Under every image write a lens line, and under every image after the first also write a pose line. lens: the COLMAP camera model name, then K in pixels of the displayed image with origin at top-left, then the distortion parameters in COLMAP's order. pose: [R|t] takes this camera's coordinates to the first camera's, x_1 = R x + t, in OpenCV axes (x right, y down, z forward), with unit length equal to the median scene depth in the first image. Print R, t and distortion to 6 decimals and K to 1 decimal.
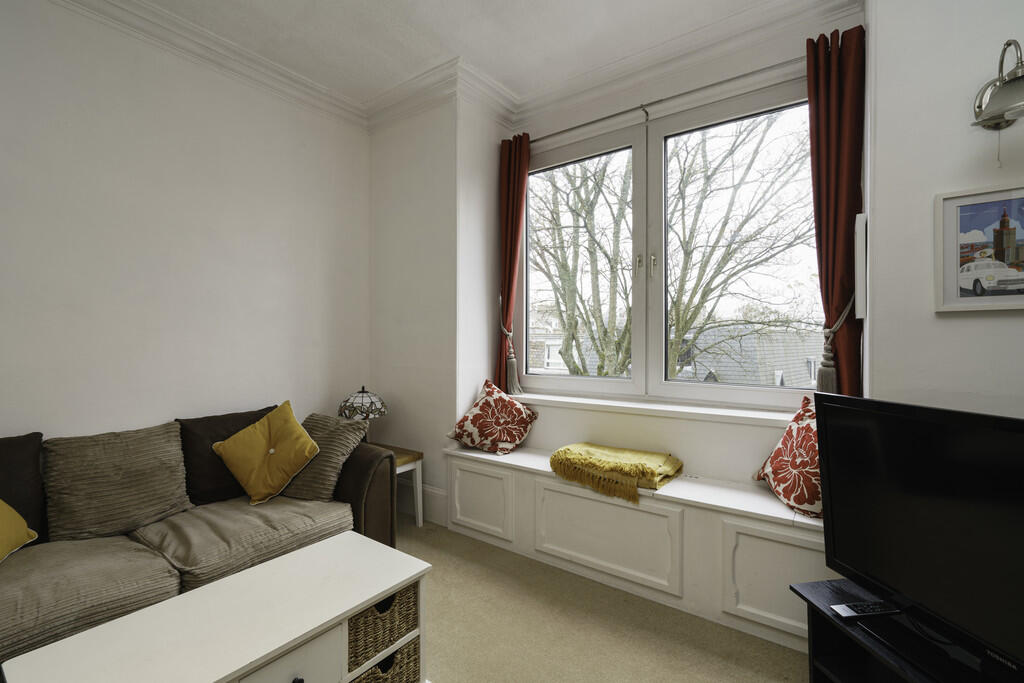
lens RADIAL K [[464.3, 0, 512.0], [0, 464.3, 341.5], [0, 0, 1]] dist [0.000038, -0.000086]
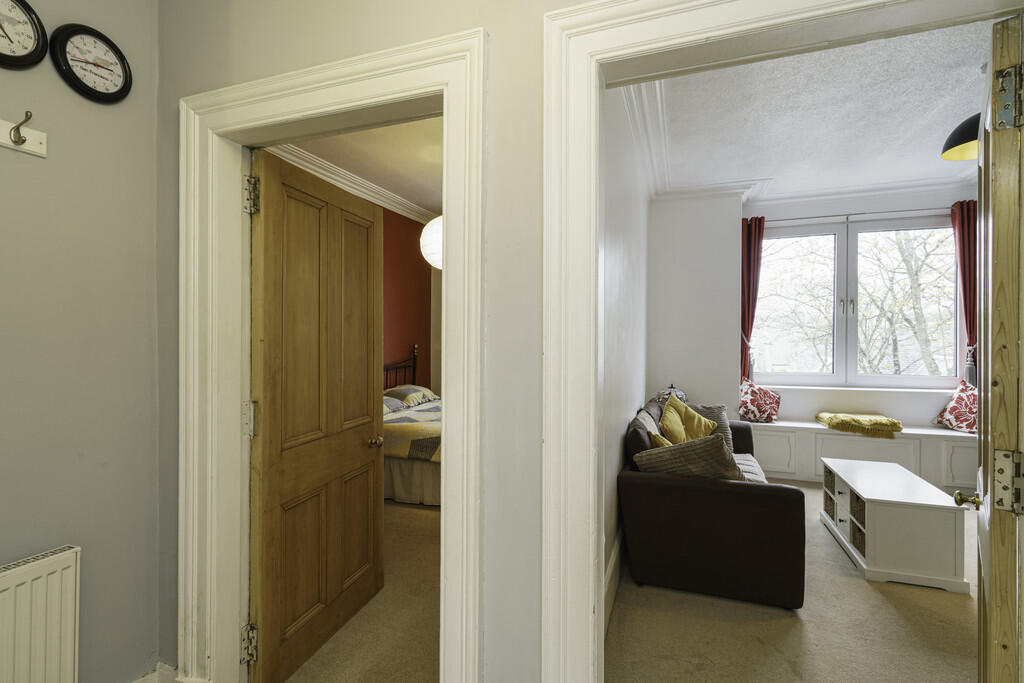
lens RADIAL K [[471.9, 0, 512.0], [0, 471.9, 341.5], [0, 0, 1]] dist [-0.001505, -0.000321]
pose [[0.959670, -0.009509, 0.280969, -1.370804], [0.006383, 0.999907, 0.012040, -0.064354], [-0.281057, -0.009761, 0.959641, -0.310775]]
